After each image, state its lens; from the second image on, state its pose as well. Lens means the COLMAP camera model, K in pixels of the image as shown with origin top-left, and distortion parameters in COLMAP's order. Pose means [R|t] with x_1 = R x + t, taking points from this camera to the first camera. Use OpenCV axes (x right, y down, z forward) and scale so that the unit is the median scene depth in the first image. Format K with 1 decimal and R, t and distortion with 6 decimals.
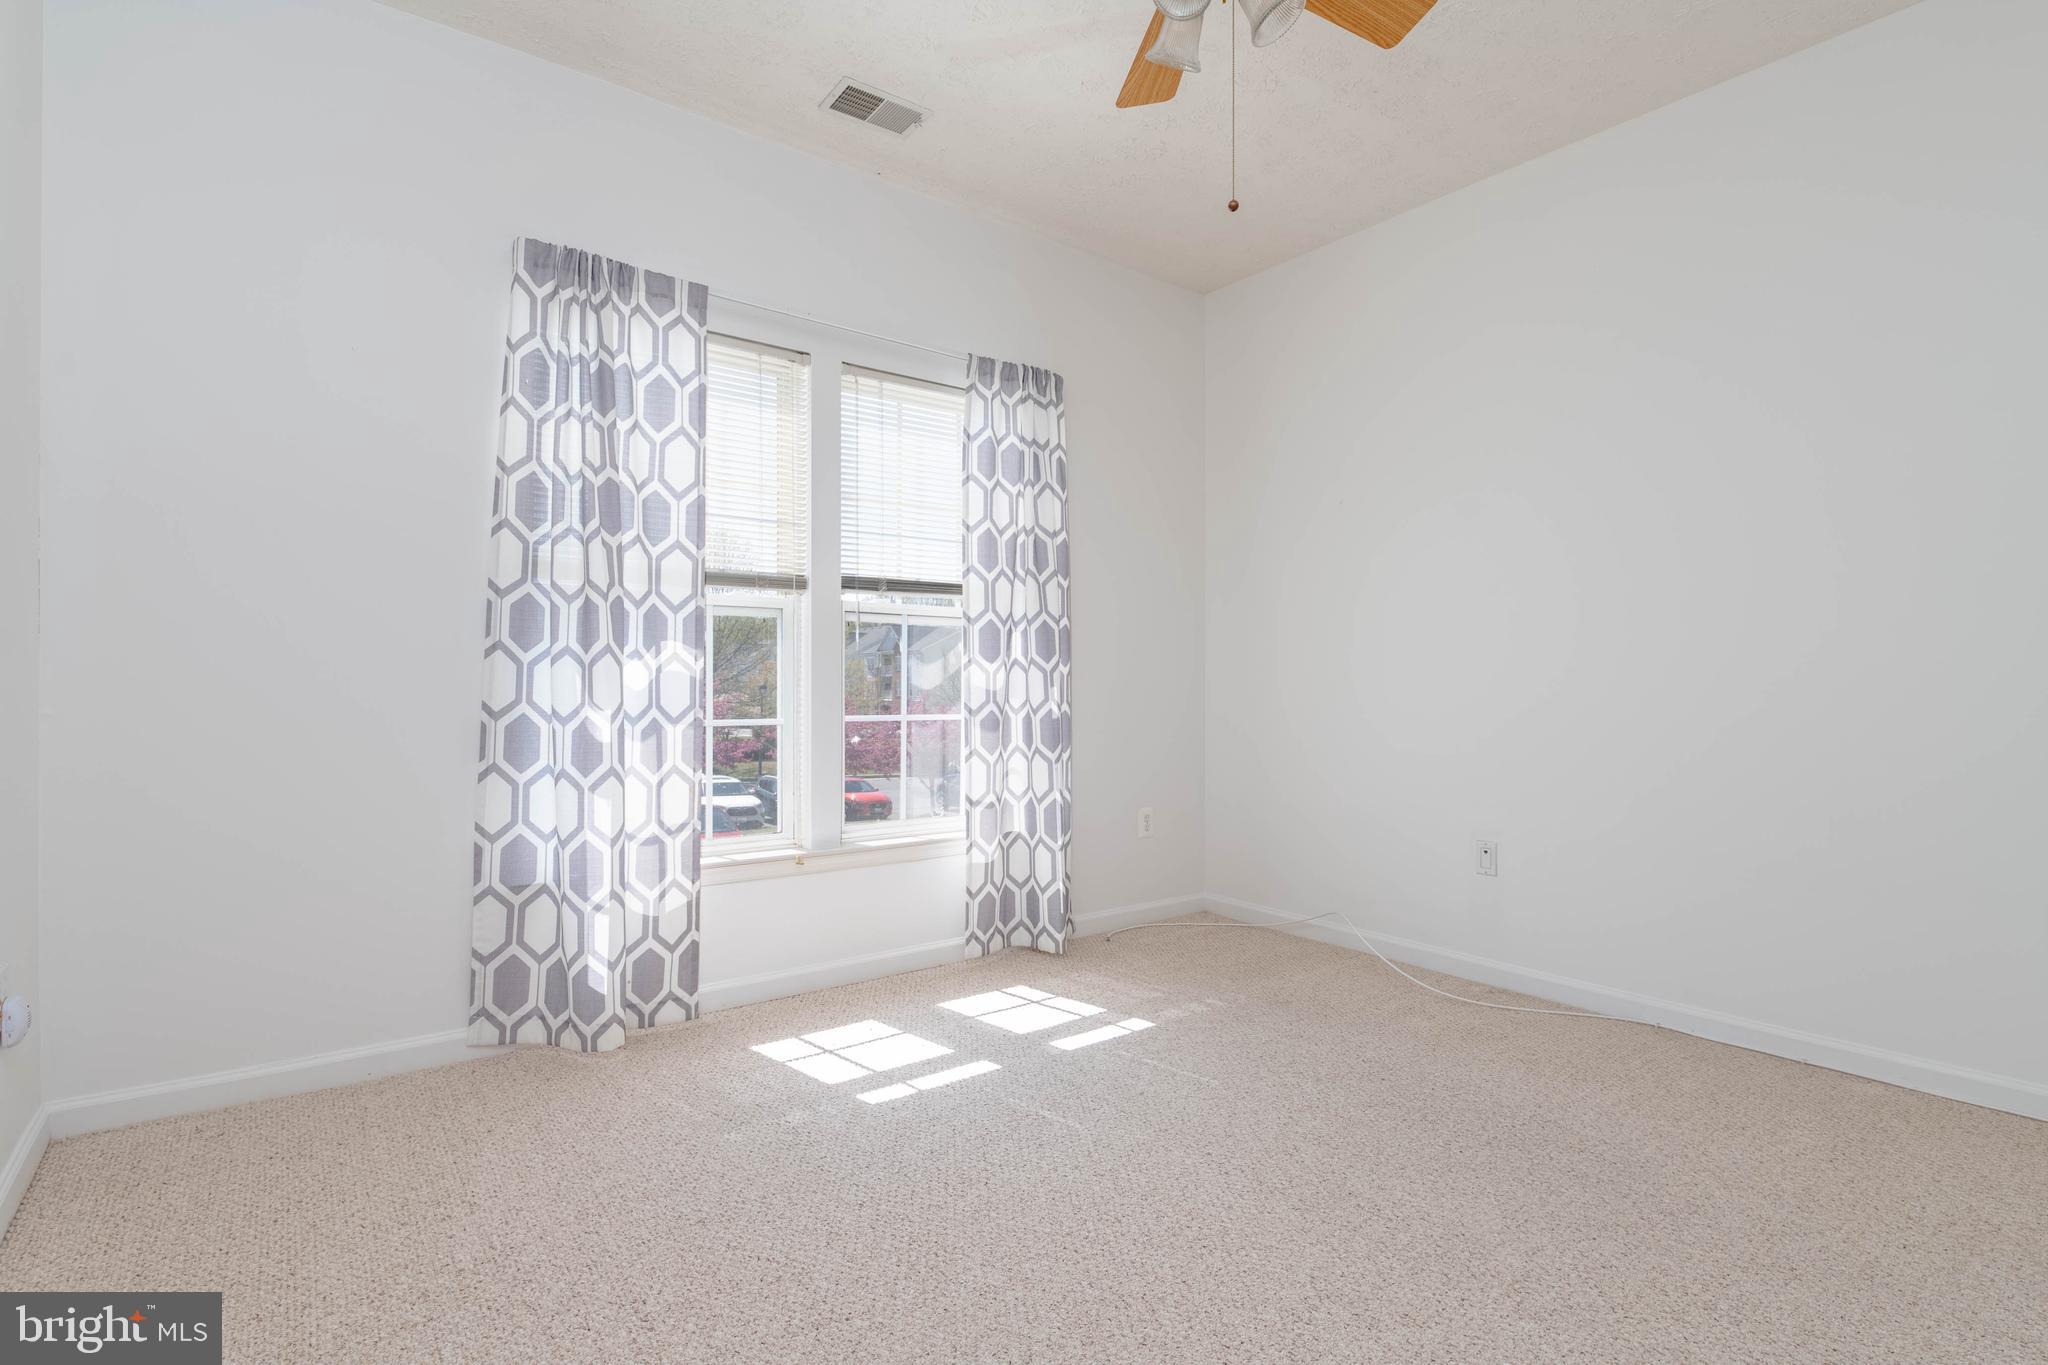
lens RADIAL K [[972.7, 0, 1050.0], [0, 972.7, 685.7], [0, 0, 1]] dist [0.002825, -0.008239]
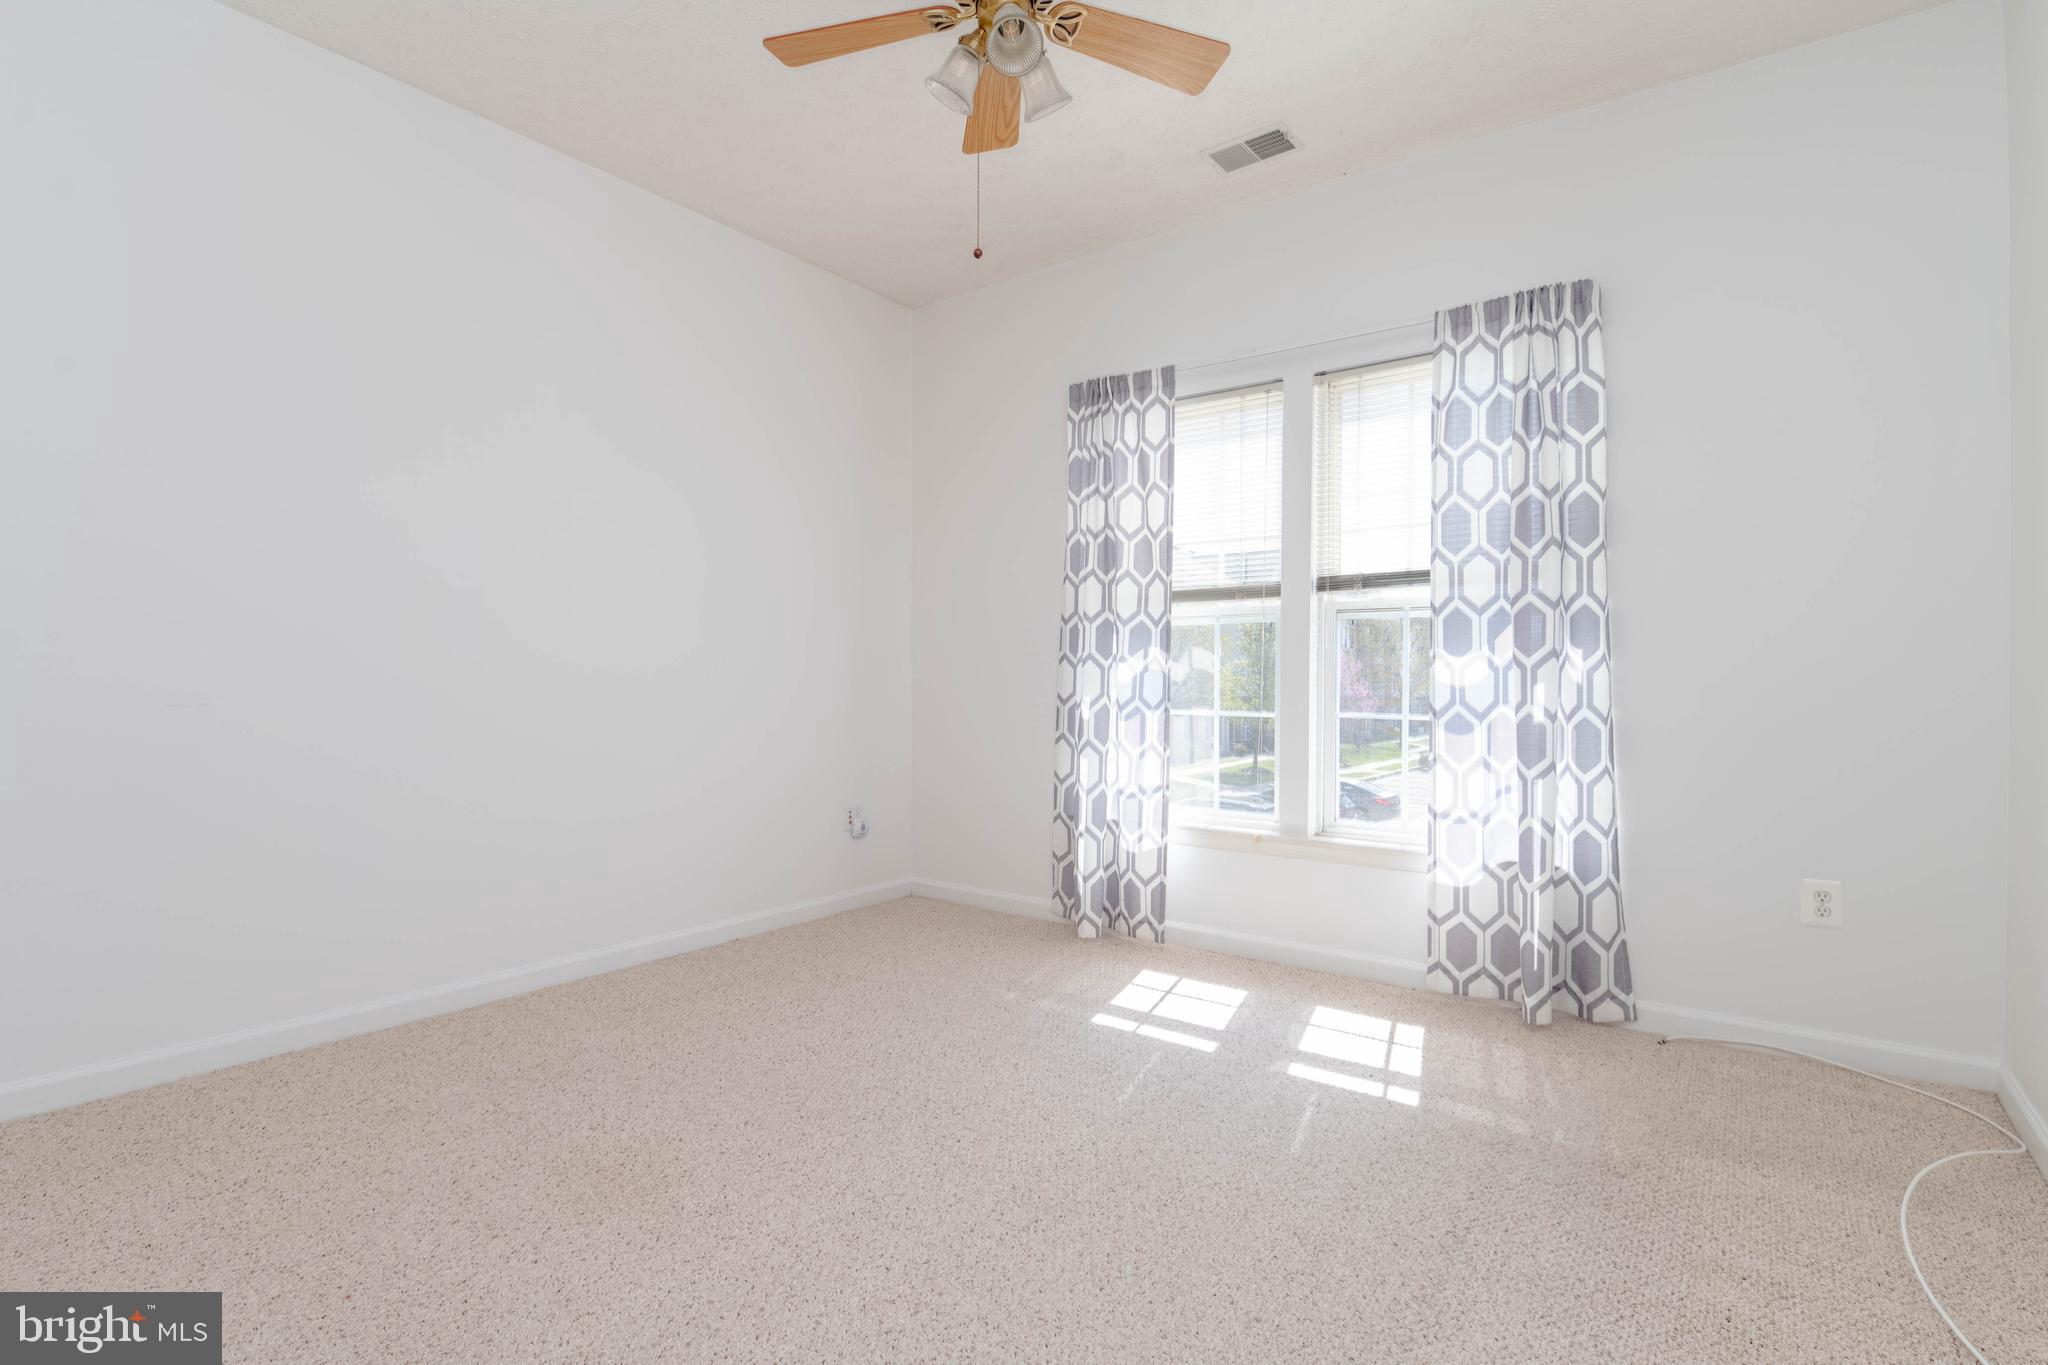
lens RADIAL K [[972.7, 0, 1050.0], [0, 972.7, 685.7], [0, 0, 1]] dist [0.002825, -0.008239]
pose [[0.281139, 0.000513, -0.959667, 0.804163], [-0.007054, 0.999974, -0.001532, 0.006878], [0.959641, 0.007200, 0.281135, 0.491376]]
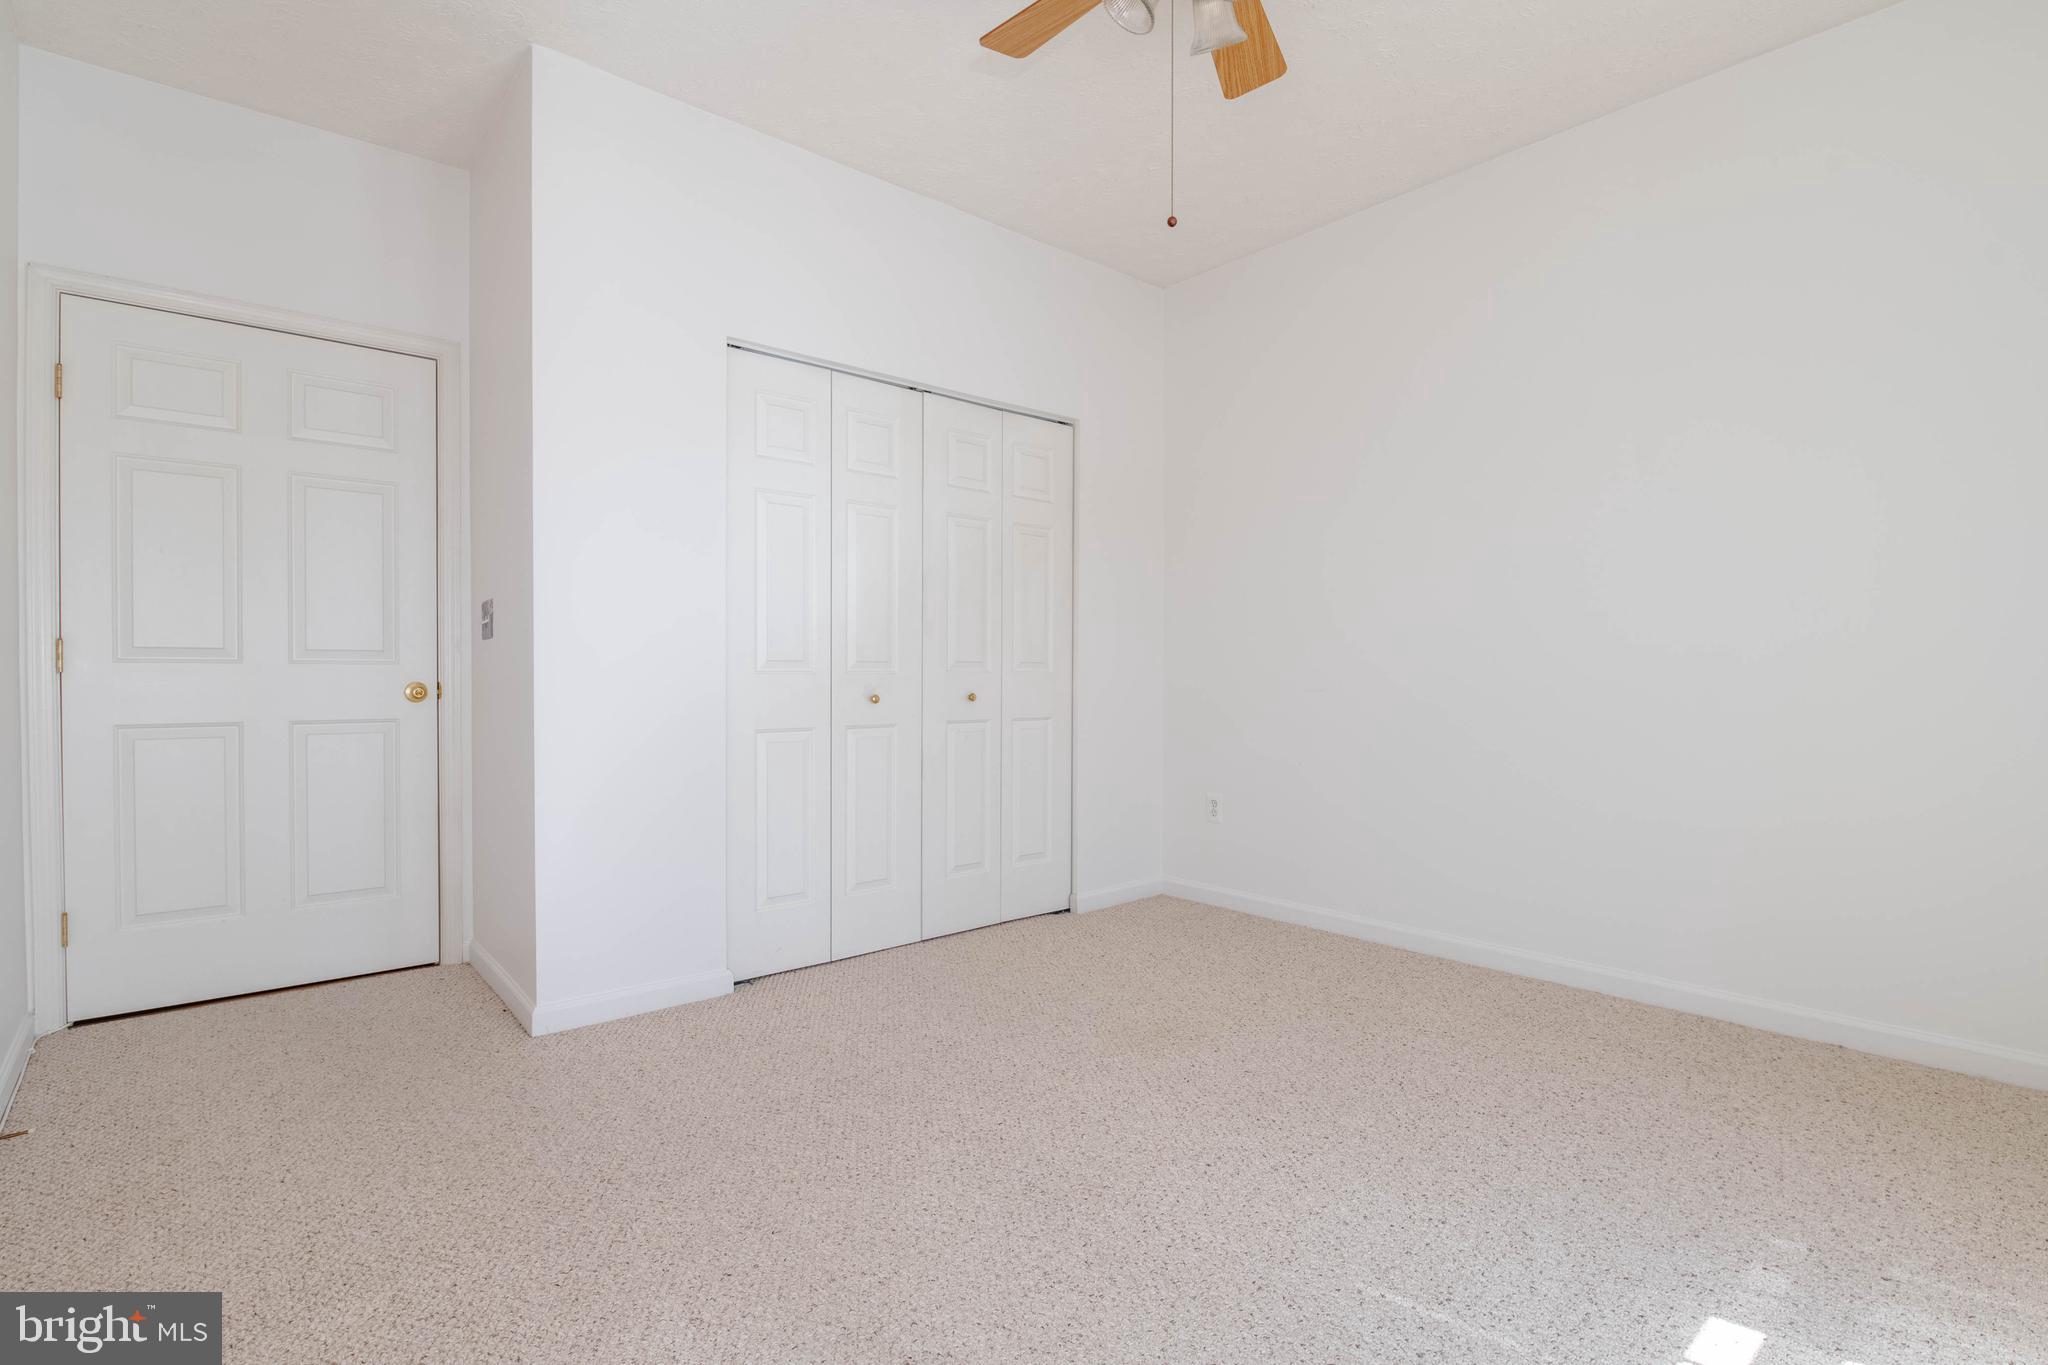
lens RADIAL K [[972.9, 0, 1024.0], [0, 972.9, 682.5], [0, 0, 1]] dist [0.000431, -0.009594]
pose [[-0.998837, -0.004847, -0.047969, 0.251013], [-0.005470, 0.999902, 0.012872, 0.001920], [0.047902, 0.013119, -0.998766, 1.297586]]
